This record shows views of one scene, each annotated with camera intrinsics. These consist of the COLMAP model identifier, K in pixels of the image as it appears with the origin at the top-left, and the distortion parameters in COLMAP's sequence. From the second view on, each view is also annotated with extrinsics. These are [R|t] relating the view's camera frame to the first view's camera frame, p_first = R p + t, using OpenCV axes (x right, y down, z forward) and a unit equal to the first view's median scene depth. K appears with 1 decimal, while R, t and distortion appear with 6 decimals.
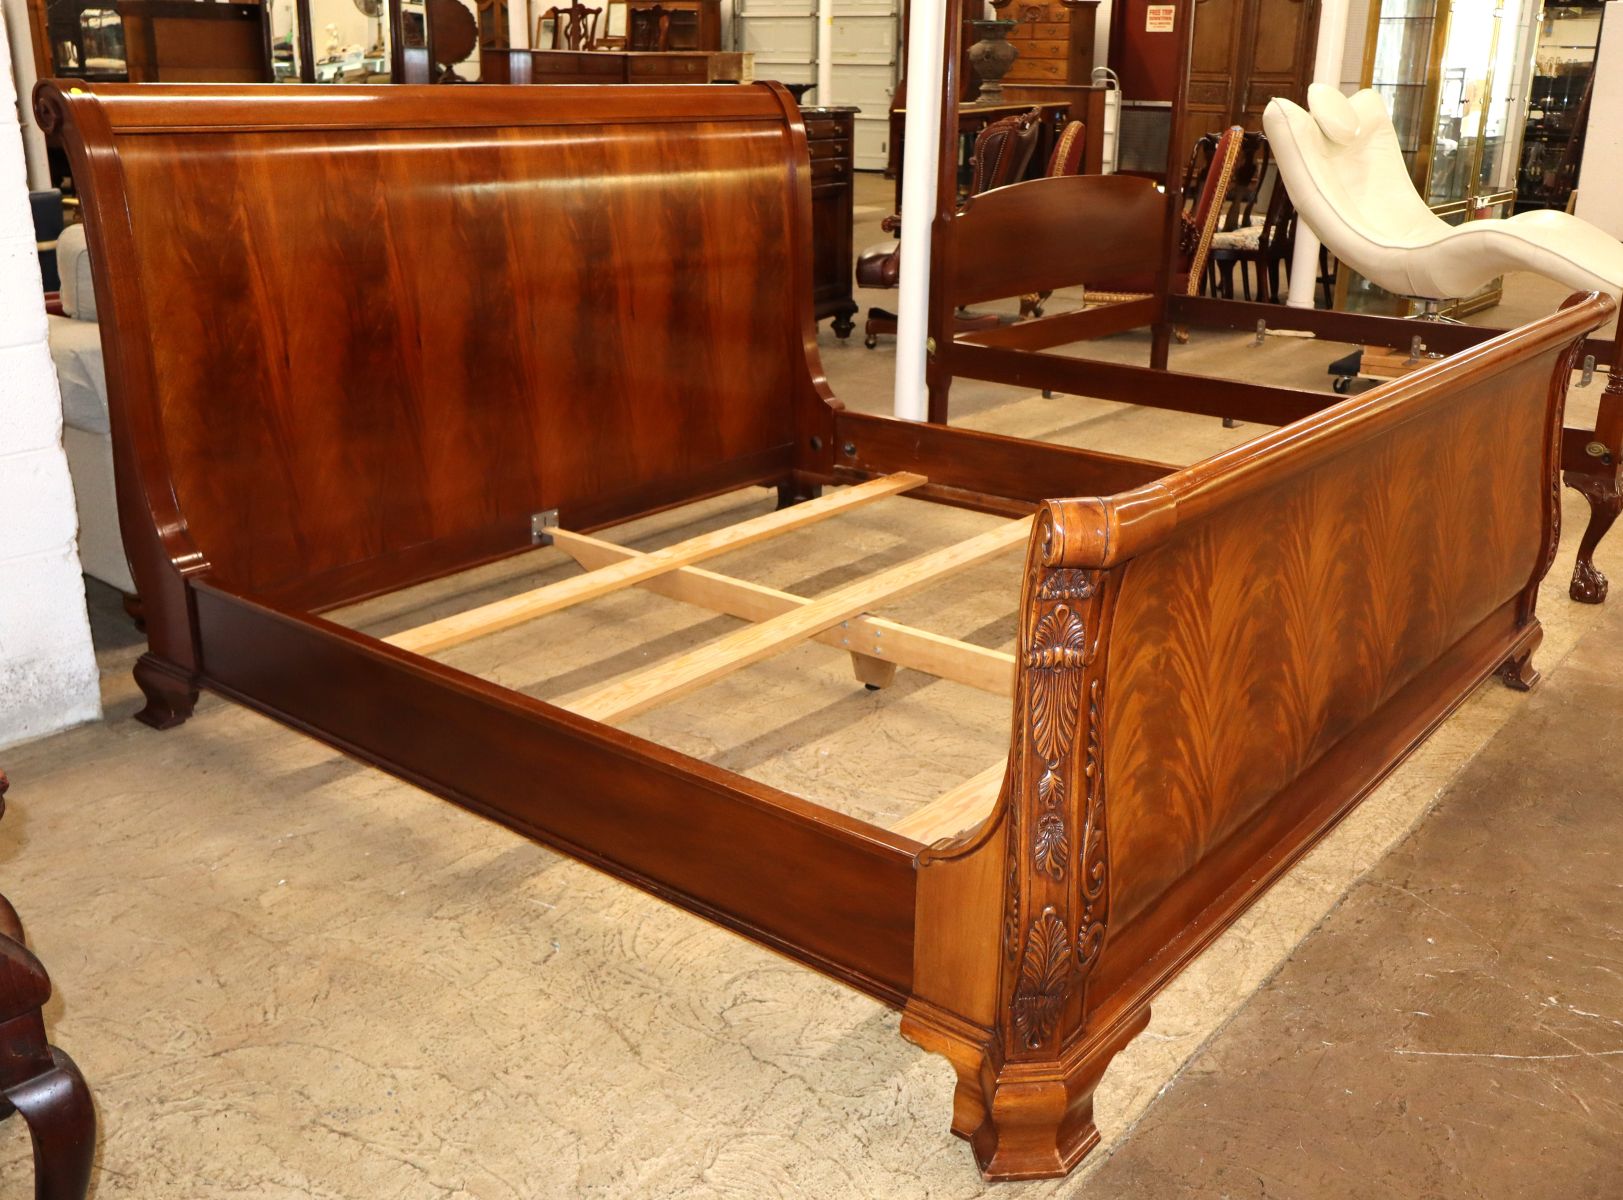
lens RADIAL K [[1375.4, 0, 785.3], [0, 1375.4, 597.1], [0, 0, 1]] dist [-0.010468, 0.000578]
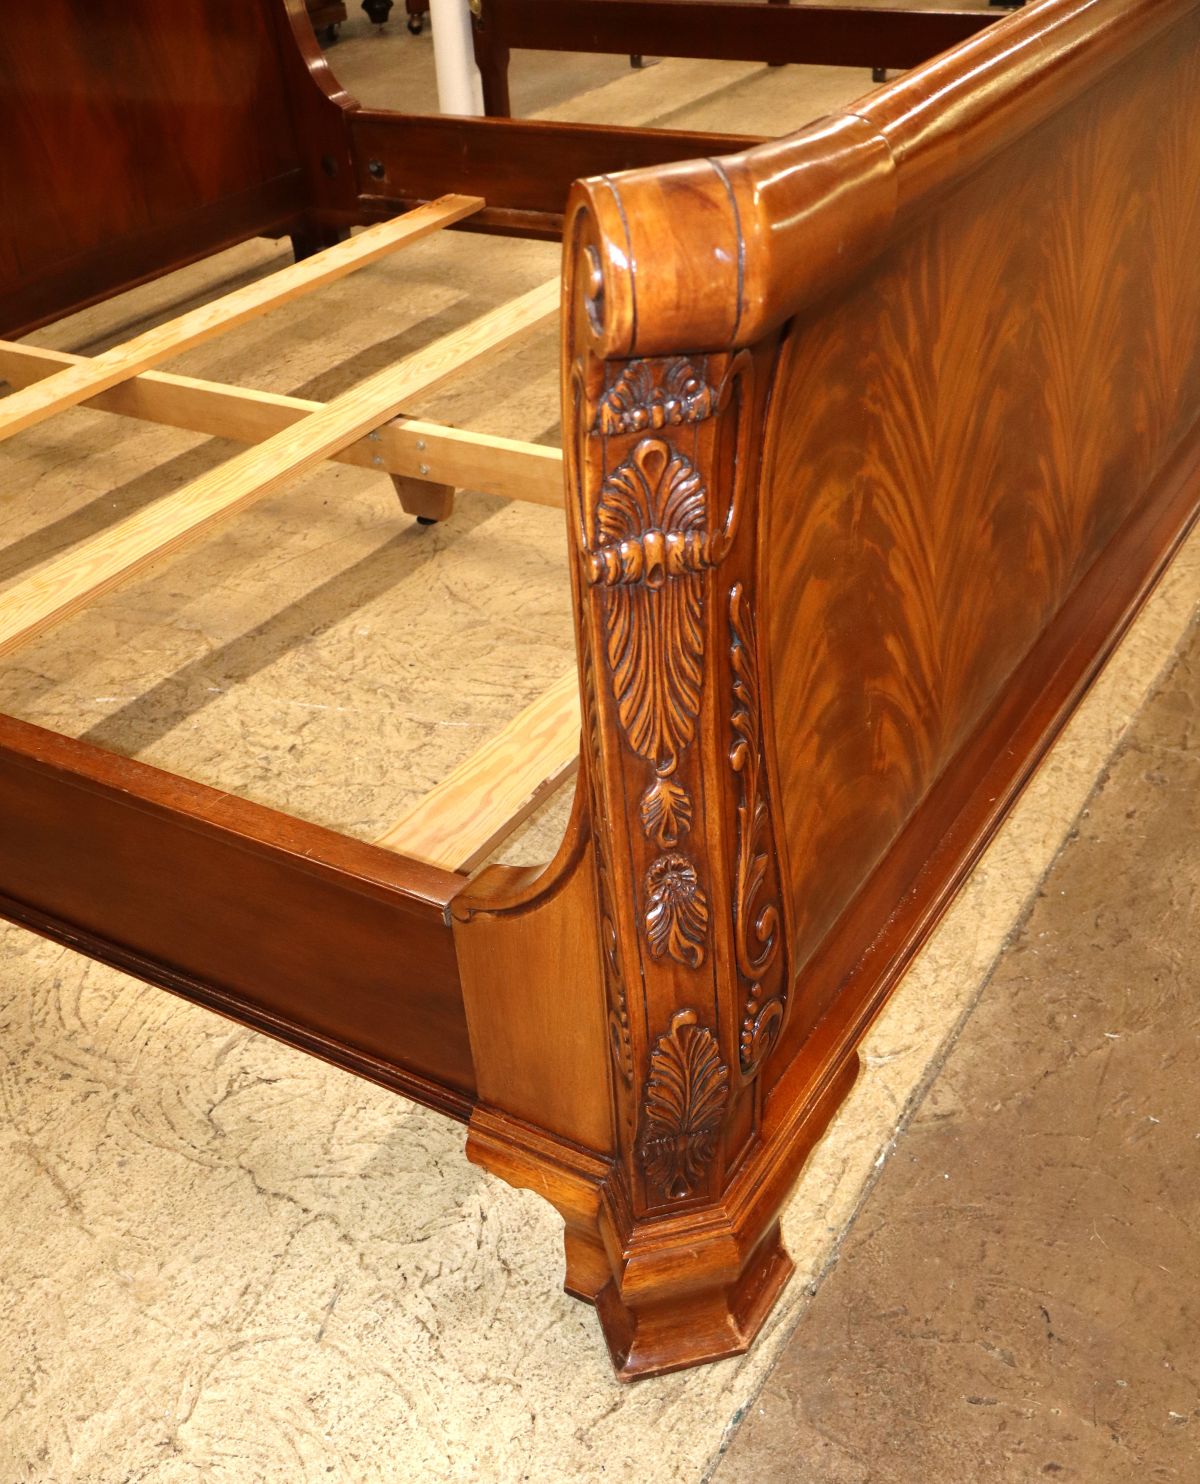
lens RADIAL K [[1177.3, 0, 600.0], [0, 1177.3, 742.0], [0, 0, 1]] dist [-0.009621, 0.004093]
pose [[0.986169, -0.144564, 0.081061, 0.123968], [0.110450, 0.937879, 0.328913, -0.025930], [-0.123575, -0.315410, 0.940875, 0.542230]]
